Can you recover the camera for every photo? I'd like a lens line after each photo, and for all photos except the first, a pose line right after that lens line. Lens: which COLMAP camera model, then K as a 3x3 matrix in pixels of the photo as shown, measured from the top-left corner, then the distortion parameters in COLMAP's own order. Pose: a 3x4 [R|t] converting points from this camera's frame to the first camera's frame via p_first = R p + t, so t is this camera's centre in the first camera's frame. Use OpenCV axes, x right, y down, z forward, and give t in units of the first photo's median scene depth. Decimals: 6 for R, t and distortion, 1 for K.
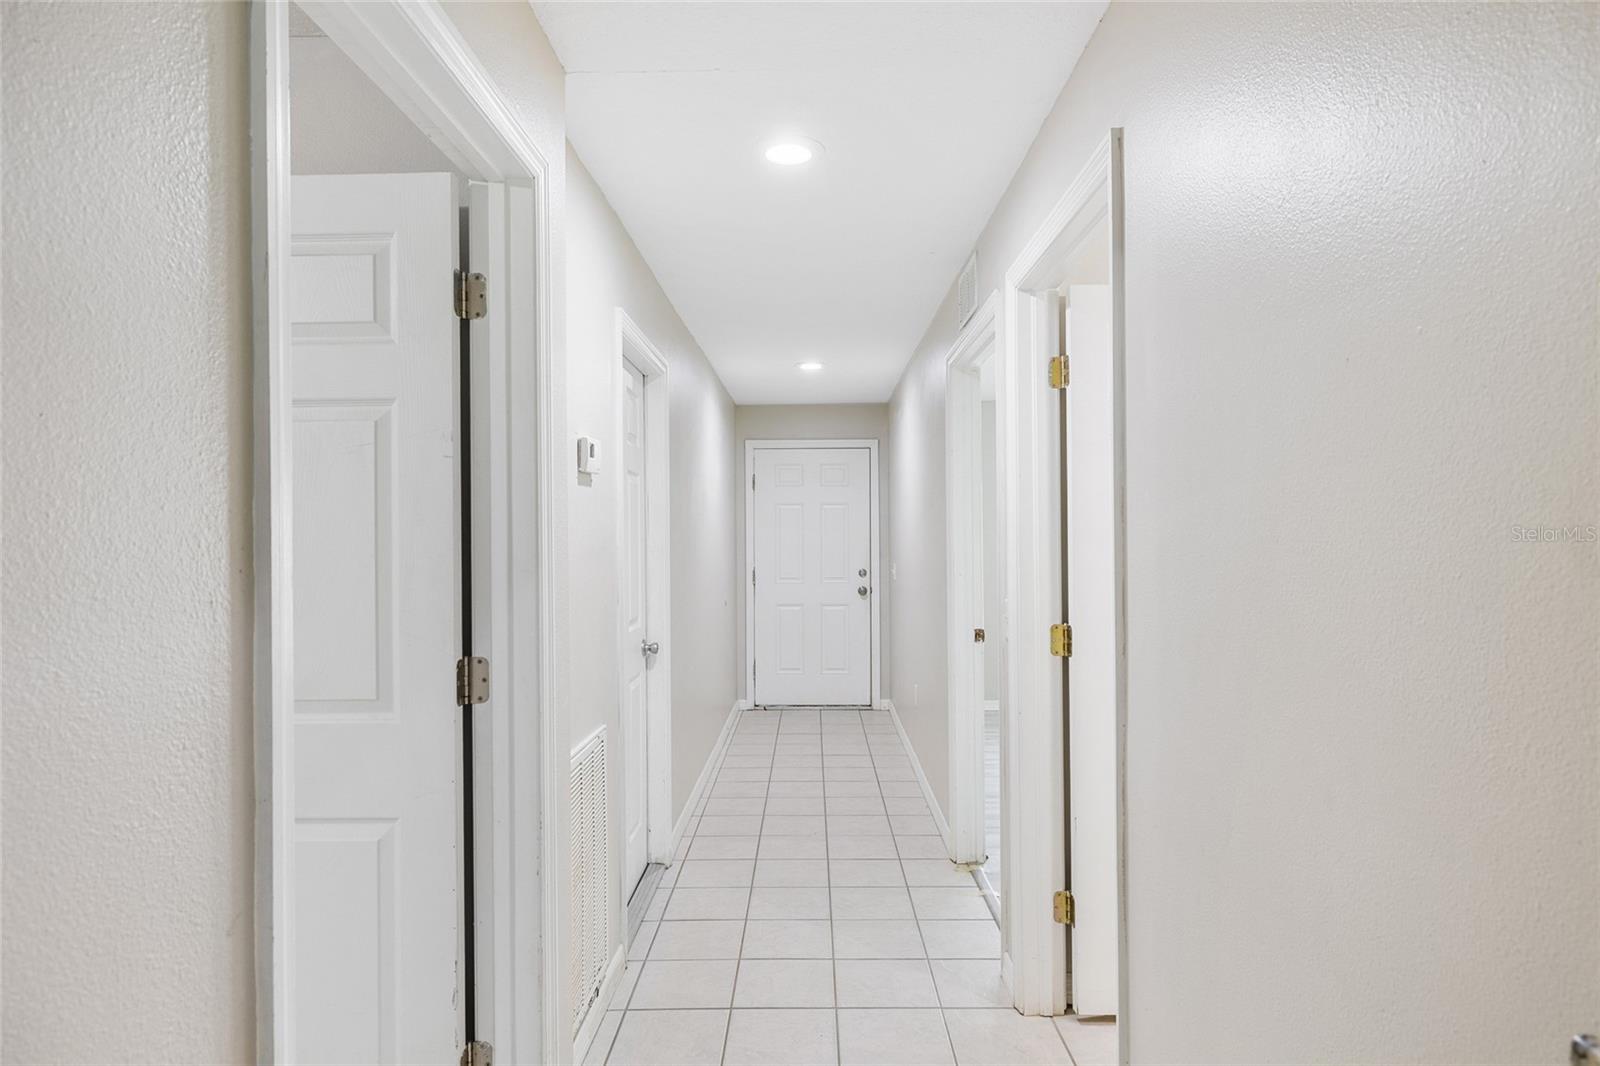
lens RADIAL K [[891.6, 0, 802.1], [0, 891.6, 531.8], [0, 0, 1]] dist [-0.000192, -0.000030]
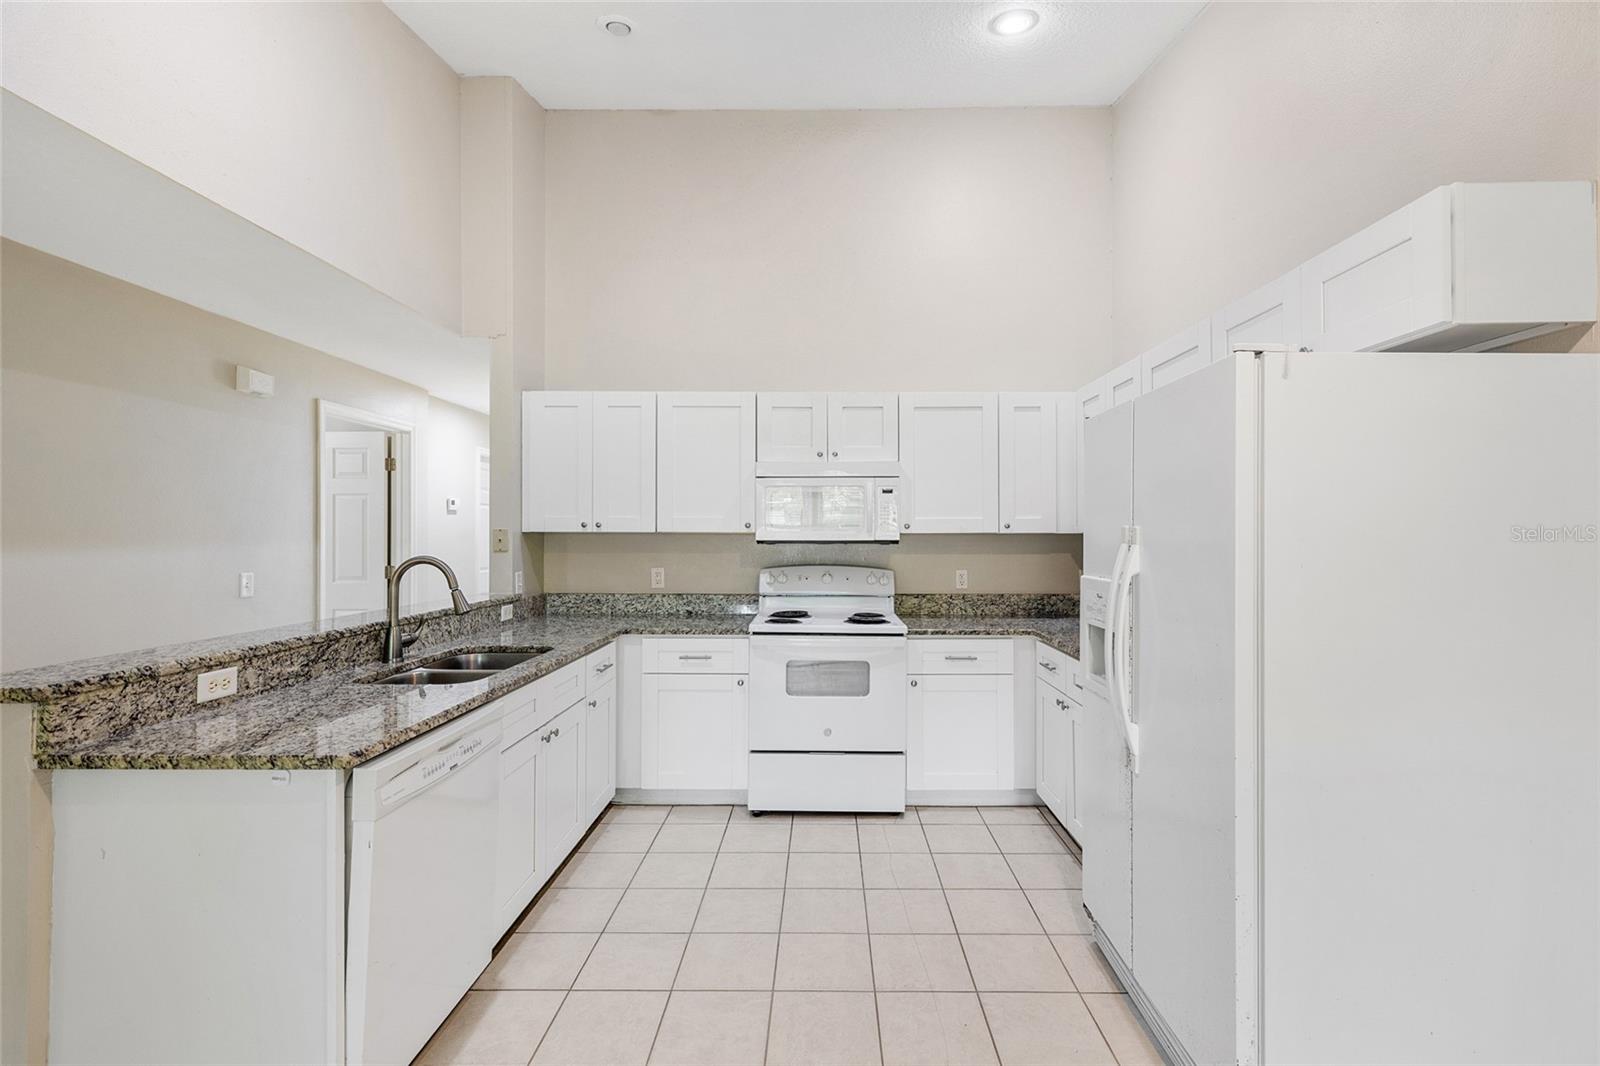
lens RADIAL K [[698.7, 0, 818.8], [0, 698.7, 529.0], [0, 0, 1]] dist [0.004824, -0.000382]
pose [[0.999967, 0.008007, 0.001413, 0.355460], [-0.008007, 0.999968, -0.000089, -0.005346], [-0.001414, 0.000078, 0.999999, -0.479186]]
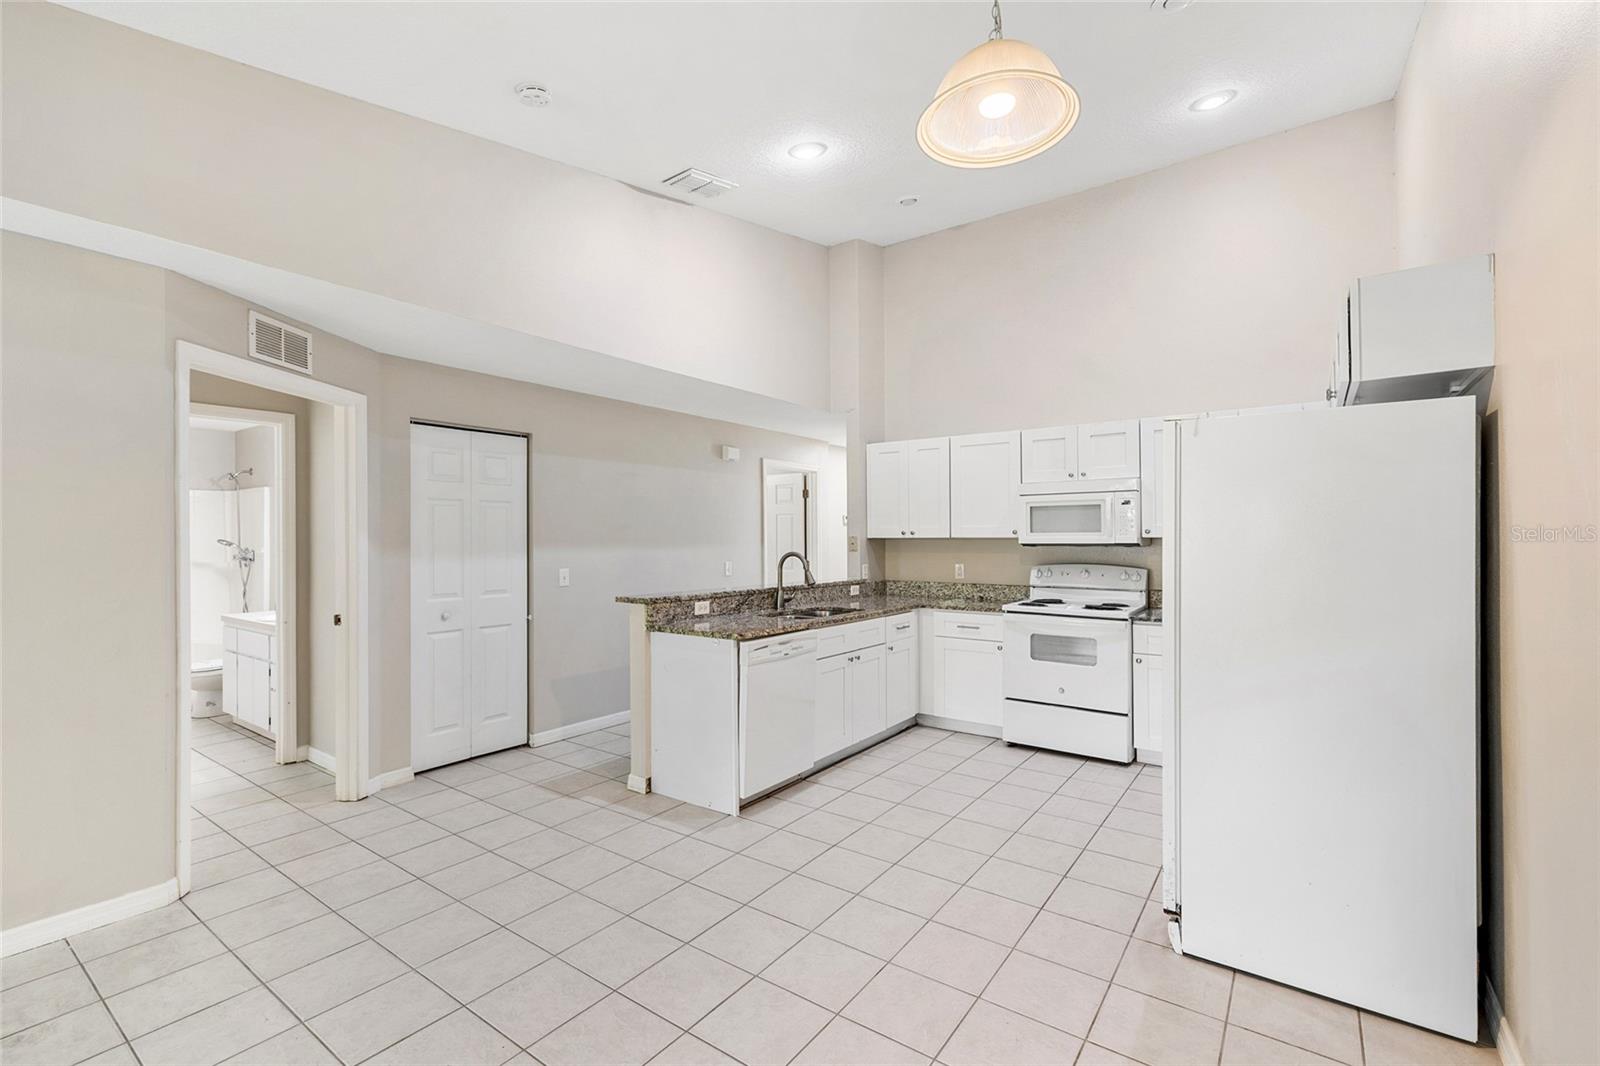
lens RADIAL K [[698.7, 0, 805.0], [0, 698.7, 539.0], [0, 0, 1]] dist [0.004824, -0.000382]
pose [[0.814596, 0.003674, -0.580017, 0.551044], [0.001578, 0.999962, 0.008551, -0.007218], [0.580026, -0.007881, 0.814560, -0.650853]]
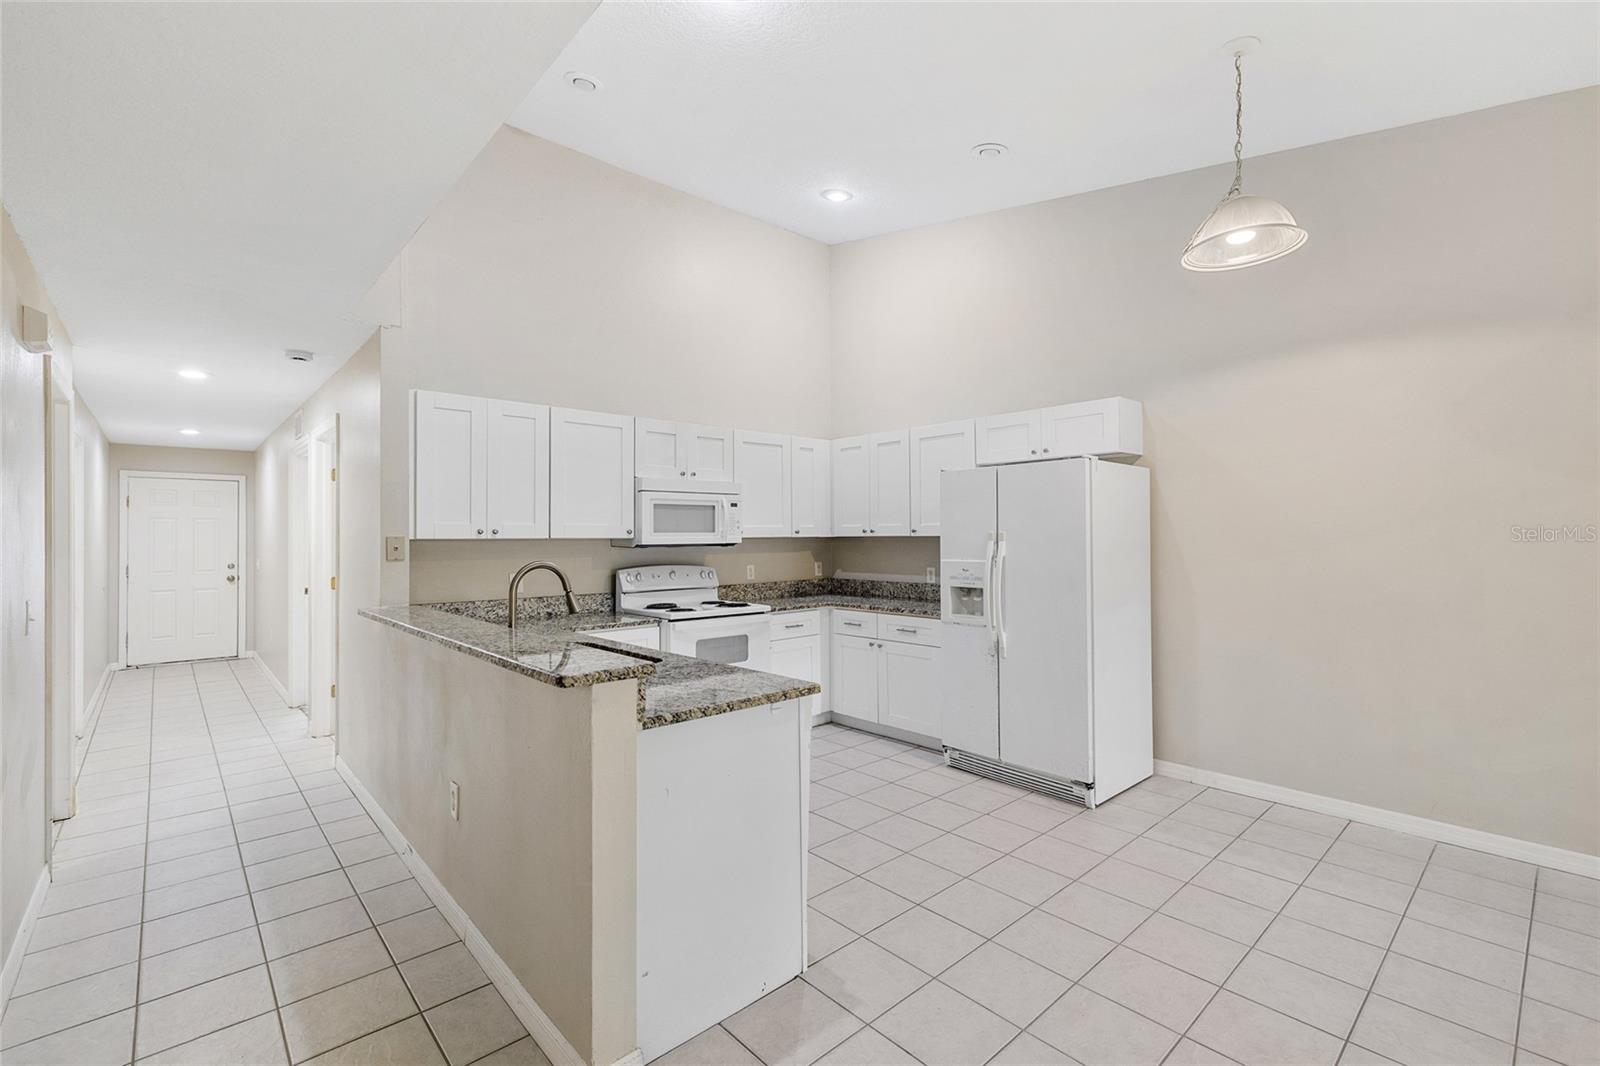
lens RADIAL K [[698.7, 0, 797.1], [0, 698.7, 527.2], [0, 0, 1]] dist [0.004824, -0.000382]
pose [[0.733281, 0.011033, 0.679836, -0.035291], [-0.001062, 0.999886, -0.015081, -0.002383], [-0.679924, 0.010336, 0.733209, -0.497250]]
